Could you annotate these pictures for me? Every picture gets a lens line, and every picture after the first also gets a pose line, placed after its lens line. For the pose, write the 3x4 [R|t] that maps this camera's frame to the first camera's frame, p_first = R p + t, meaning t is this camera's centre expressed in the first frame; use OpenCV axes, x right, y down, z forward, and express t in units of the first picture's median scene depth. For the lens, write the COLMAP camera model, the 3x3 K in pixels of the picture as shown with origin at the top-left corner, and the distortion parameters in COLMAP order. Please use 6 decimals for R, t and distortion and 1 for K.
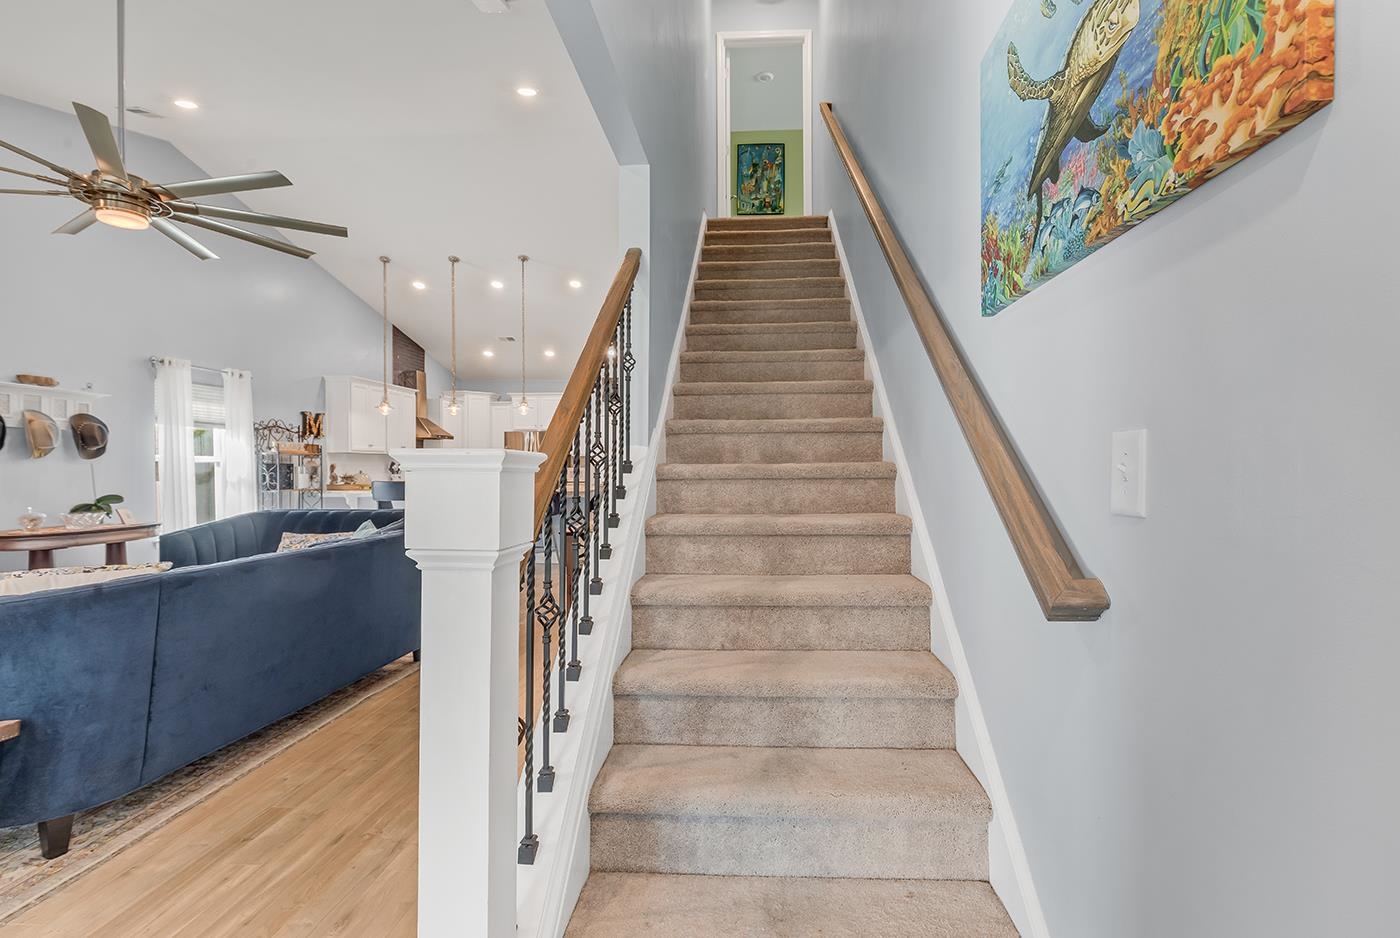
lens RADIAL K [[625.5, 0, 716.1], [0, 625.5, 473.8], [0, 0, 1]] dist [0.001375, -0.000310]
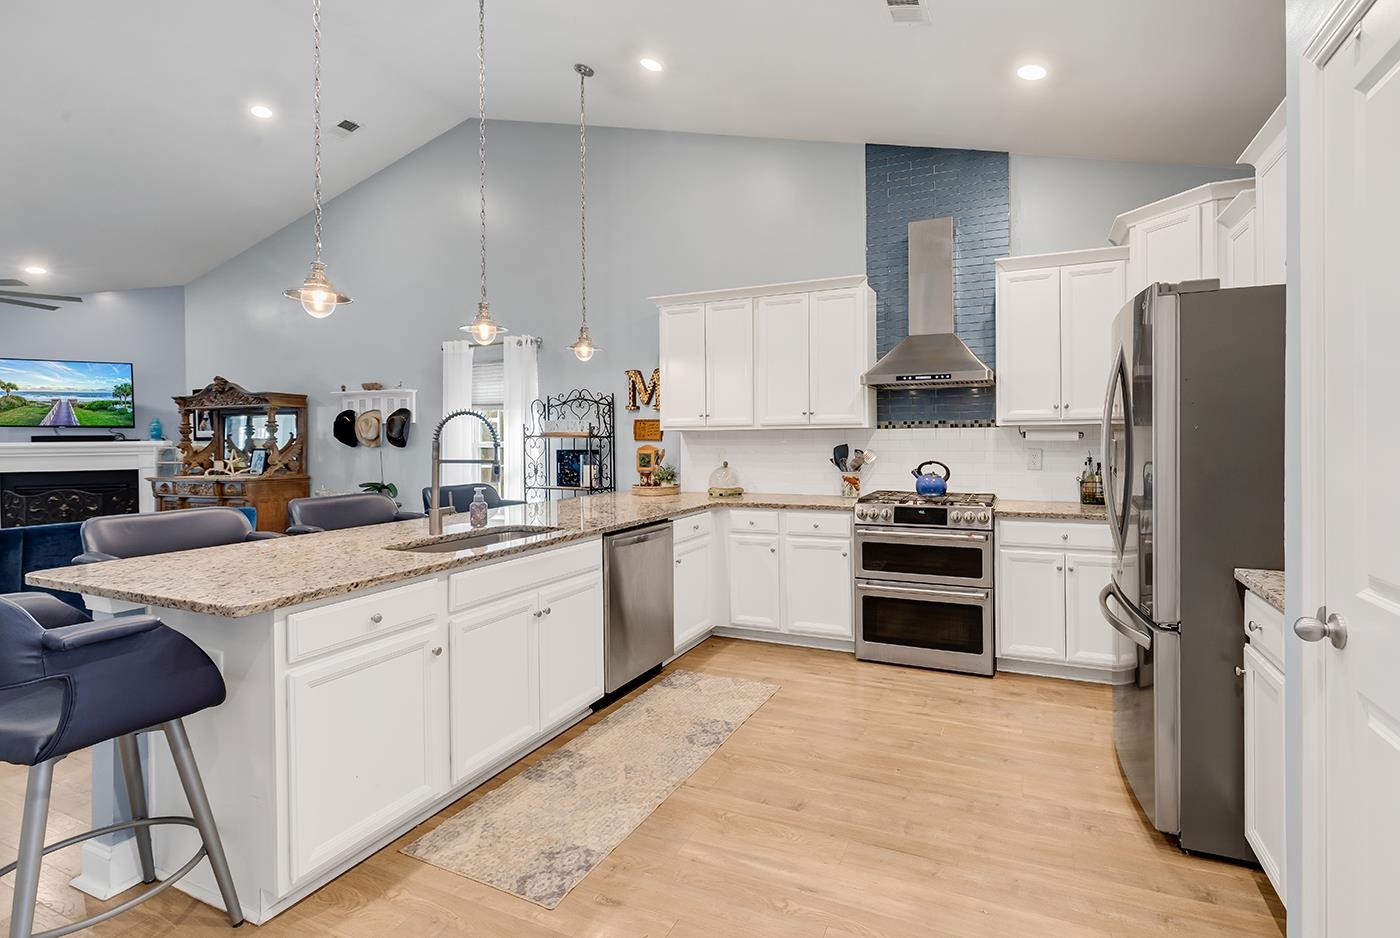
lens RADIAL K [[643.0, 0, 747.9], [0, 643.0, 439.1], [0, 0, 1]] dist [-0.000070, -0.000082]
pose [[-0.322761, 0.003819, -0.946473, -0.058061], [-0.003253, 0.999981, 0.005145, -0.034760], [0.946475, 0.004740, -0.322742, 1.490653]]
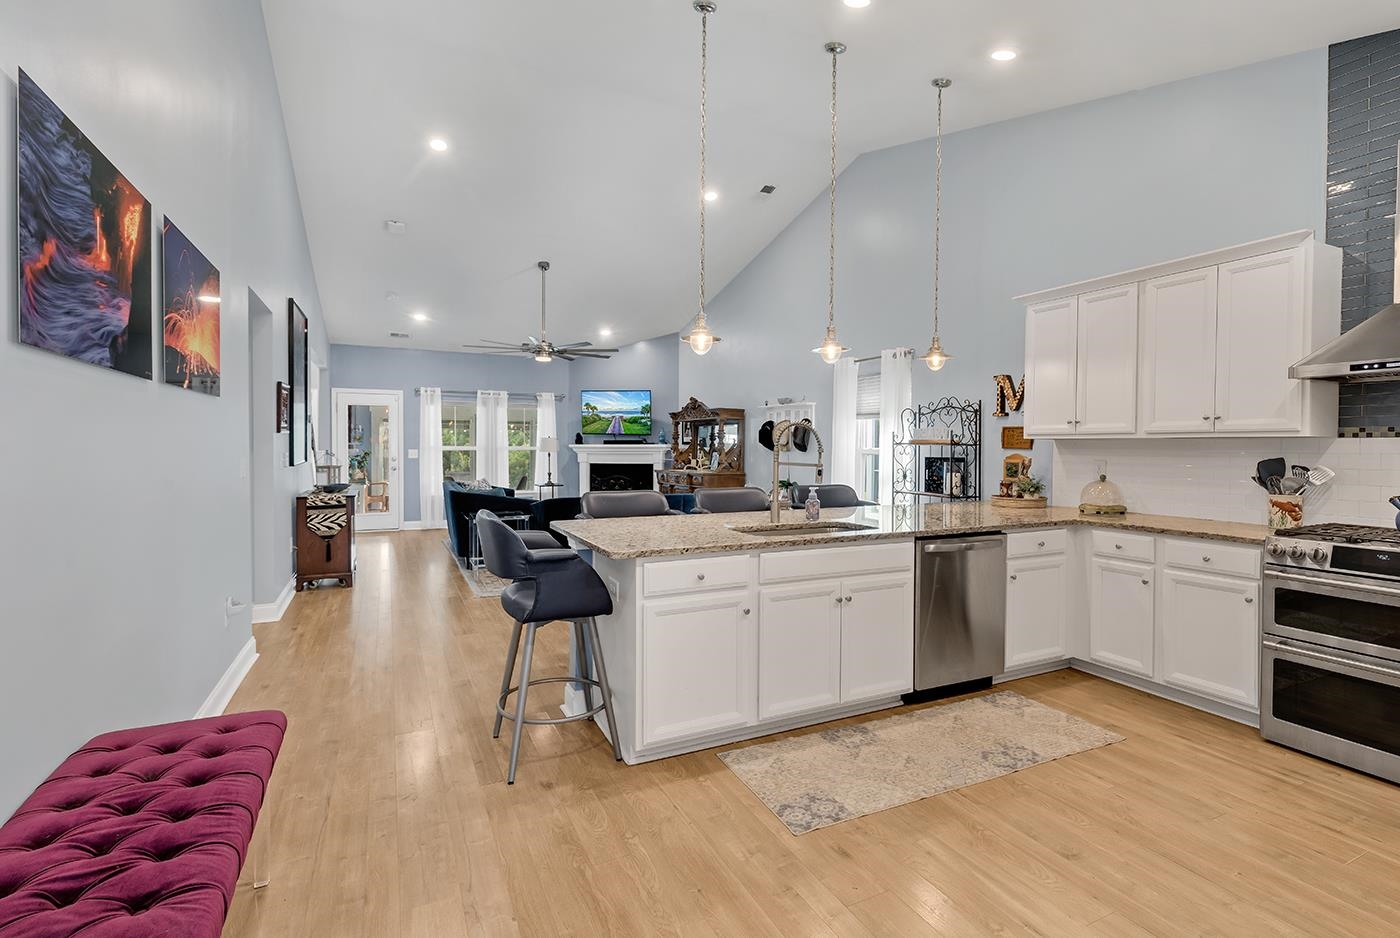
lens RADIAL K [[644.0, 0, 709.1], [0, 644.0, 450.8], [0, 0, 1]] dist [-0.000364, -0.000877]
pose [[-0.862504, 0.000043, -0.506050, -0.081546], [-0.010792, 0.999771, 0.018478, -0.036476], [0.505935, 0.021398, -0.862306, 1.577302]]
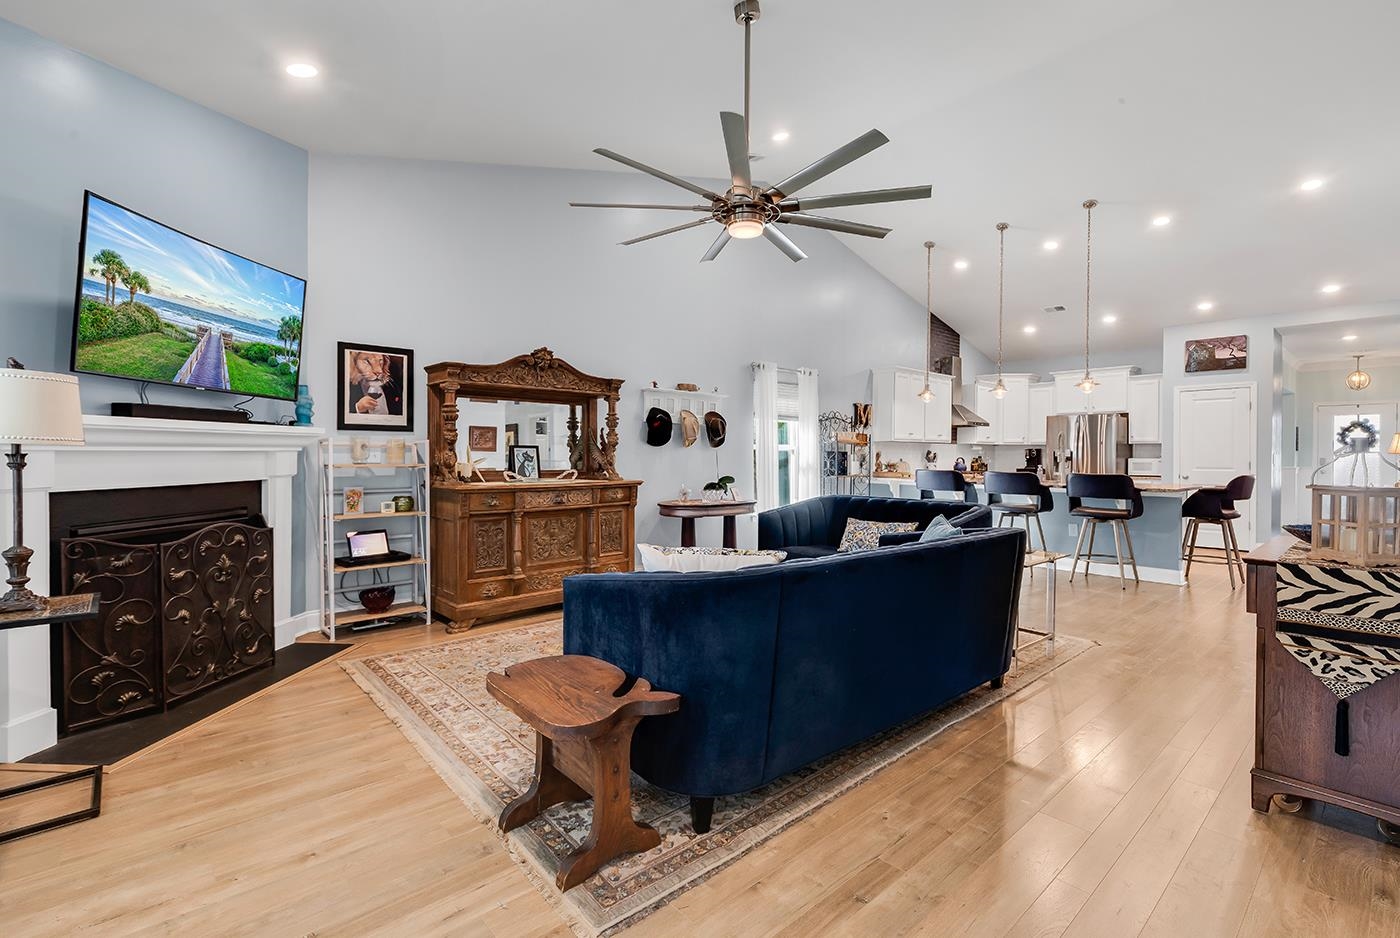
lens RADIAL K [[624.2, 0, 714.3], [0, 624.2, 460.9], [0, 0, 1]] dist [-0.001986, -0.000864]
pose [[0.713014, 0.012390, -0.701040, -0.089753], [-0.014900, 0.999886, 0.002518, 0.000190], [0.700991, 0.008650, 0.713117, 0.076400]]
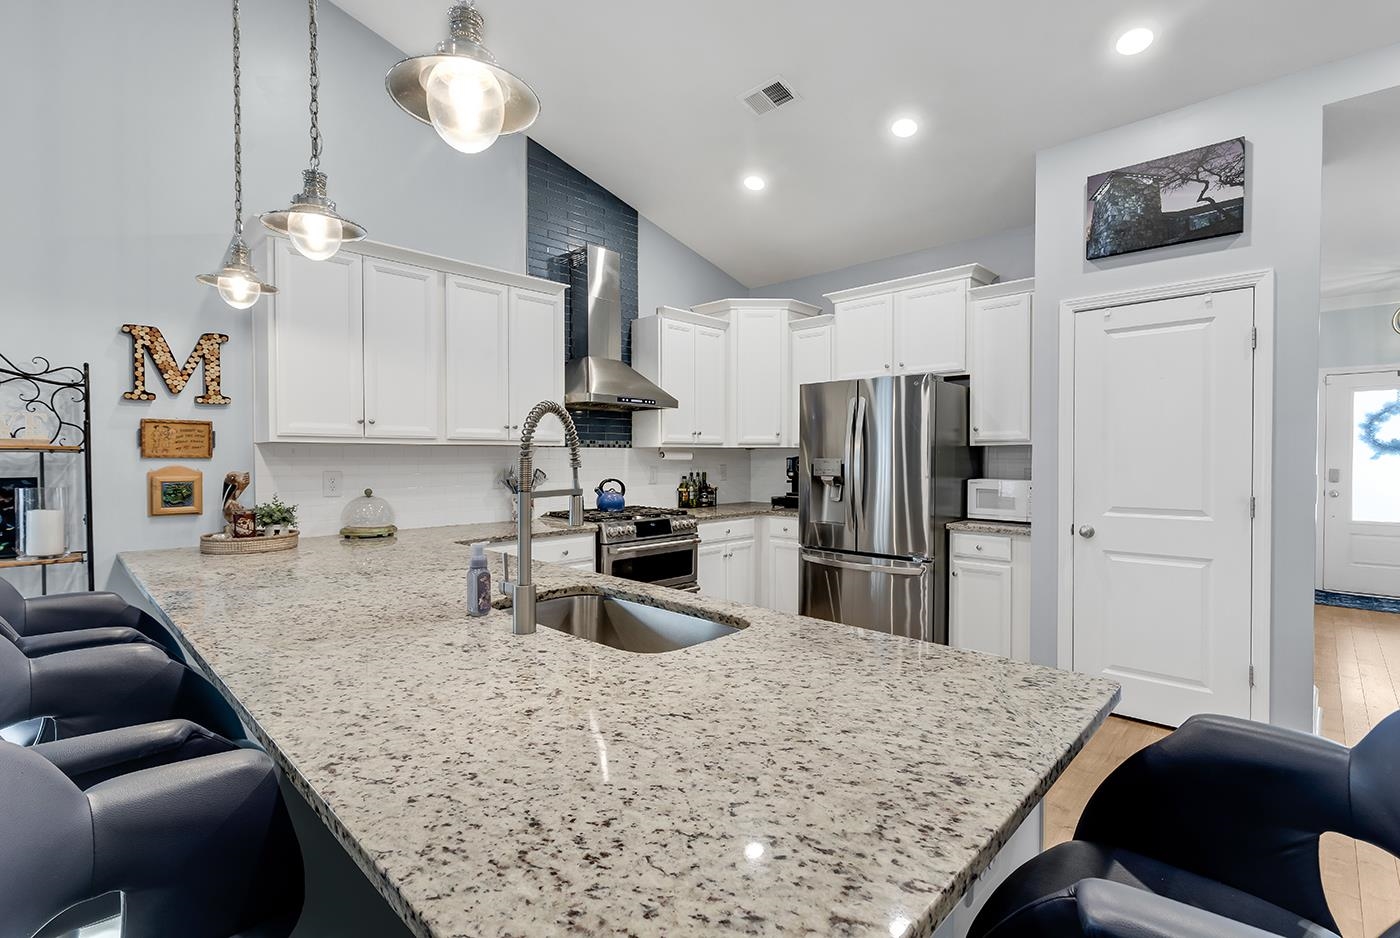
lens RADIAL K [[643.4, 0, 714.1], [0, 643.4, 469.2], [0, 0, 1]] dist [0.000374, -0.000302]
pose [[0.773123, 0.012659, -0.634130, -0.196790], [-0.007474, 0.999913, 0.010850, -0.028861], [0.634212, -0.003649, 0.773150, 1.034110]]
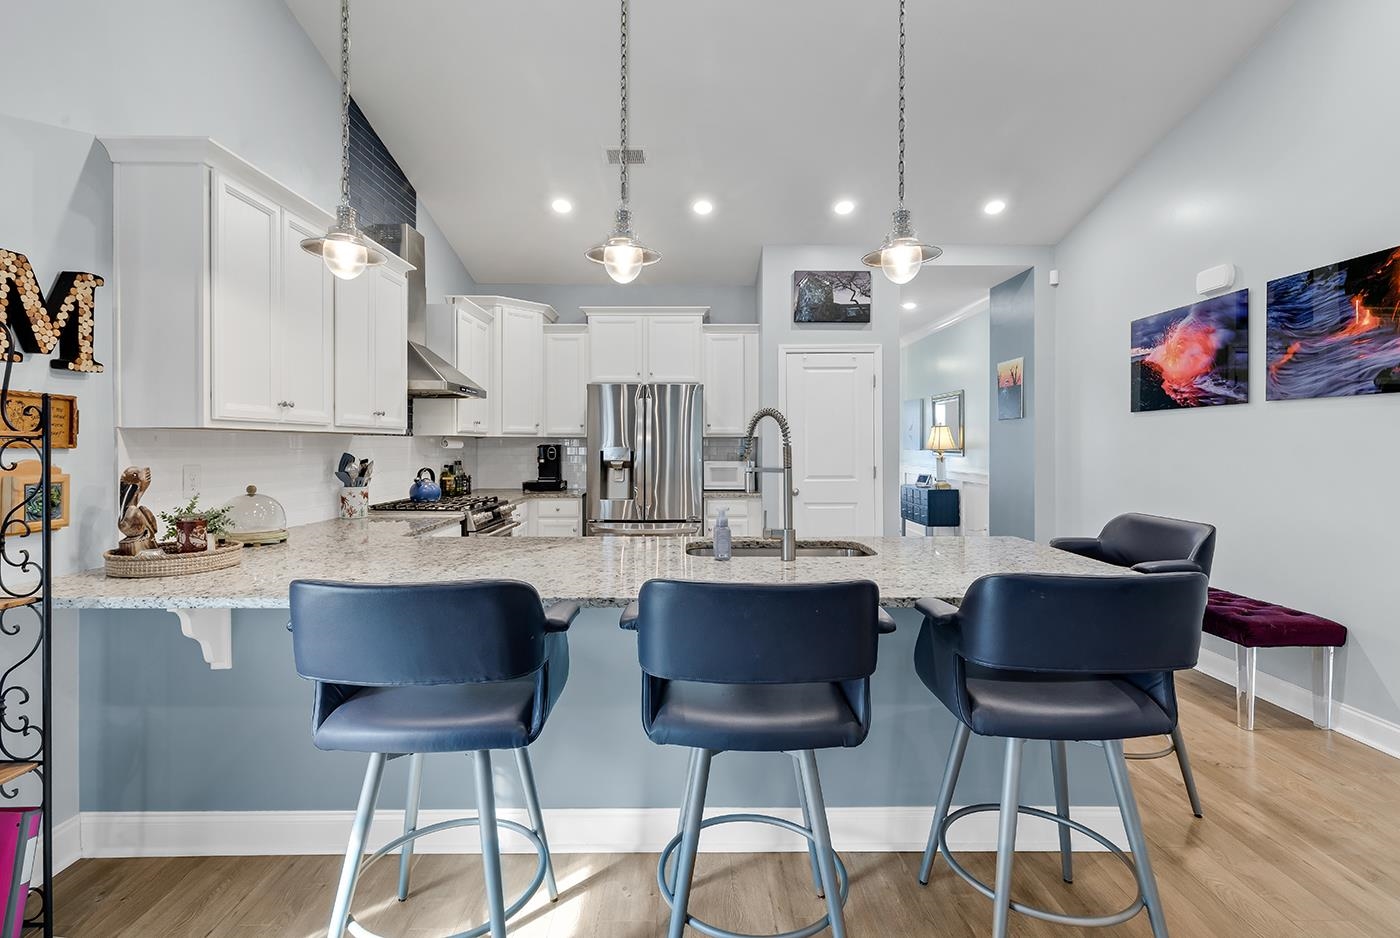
lens RADIAL K [[630.9, 0, 693.6], [0, 630.9, 442.5], [0, 0, 1]] dist [-0.000973, -0.000268]
pose [[0.997645, -0.000909, 0.068588, -0.462475], [0.001891, 0.999897, -0.014247, -0.027276], [-0.068568, 0.014343, 0.997543, 0.839042]]
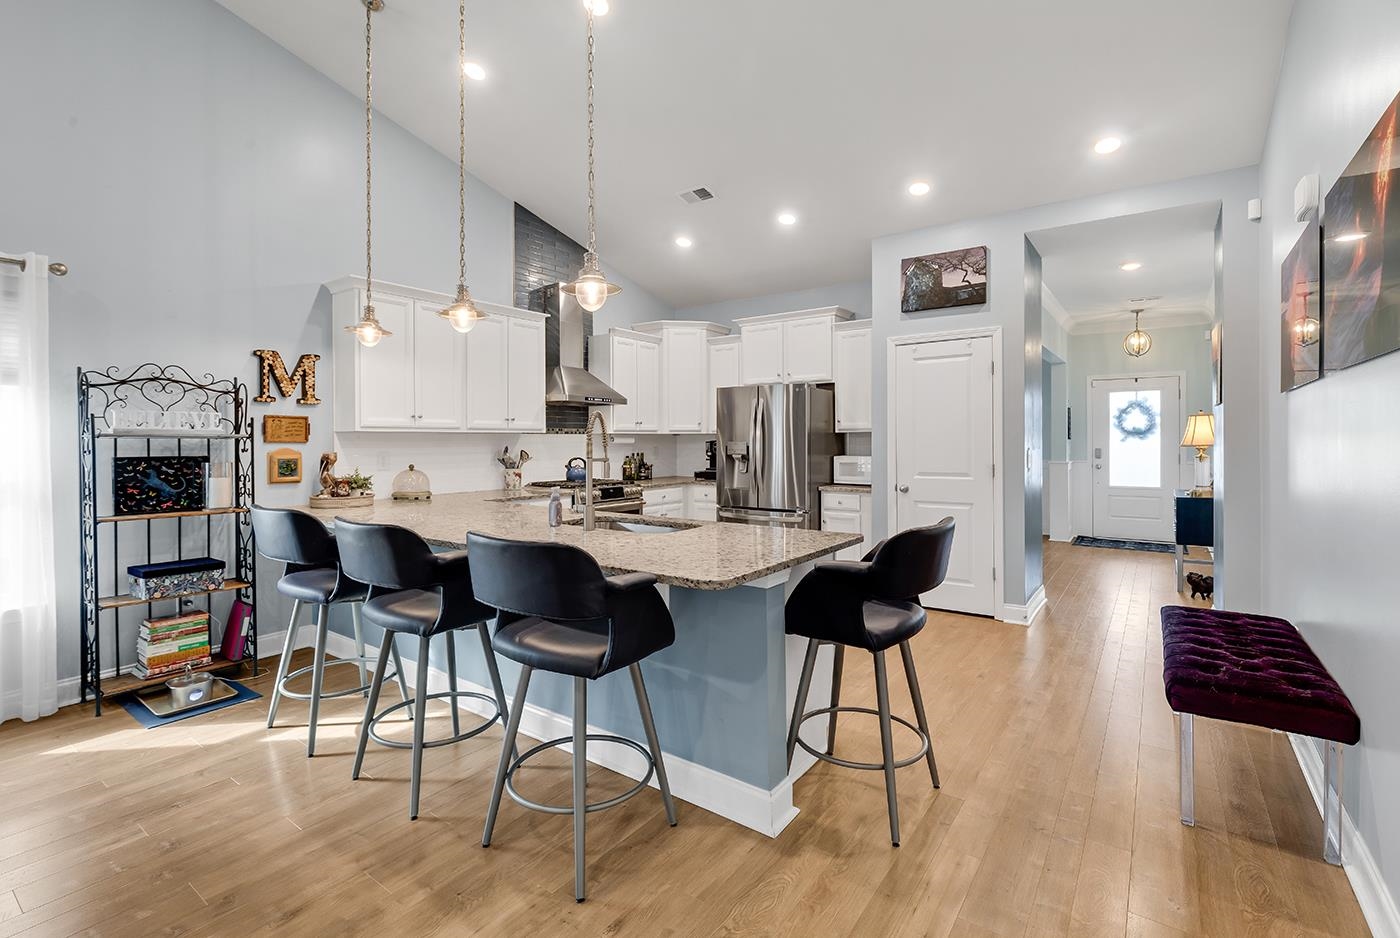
lens RADIAL K [[636.2, 0, 708.7], [0, 636.2, 445.1], [0, 0, 1]] dist [-0.001275, -0.000472]
pose [[0.851514, 0.000920, -0.524331, -0.092868], [-0.003218, 0.999989, -0.003473, -0.025745], [0.524321, 0.004645, 0.851508, 0.840479]]
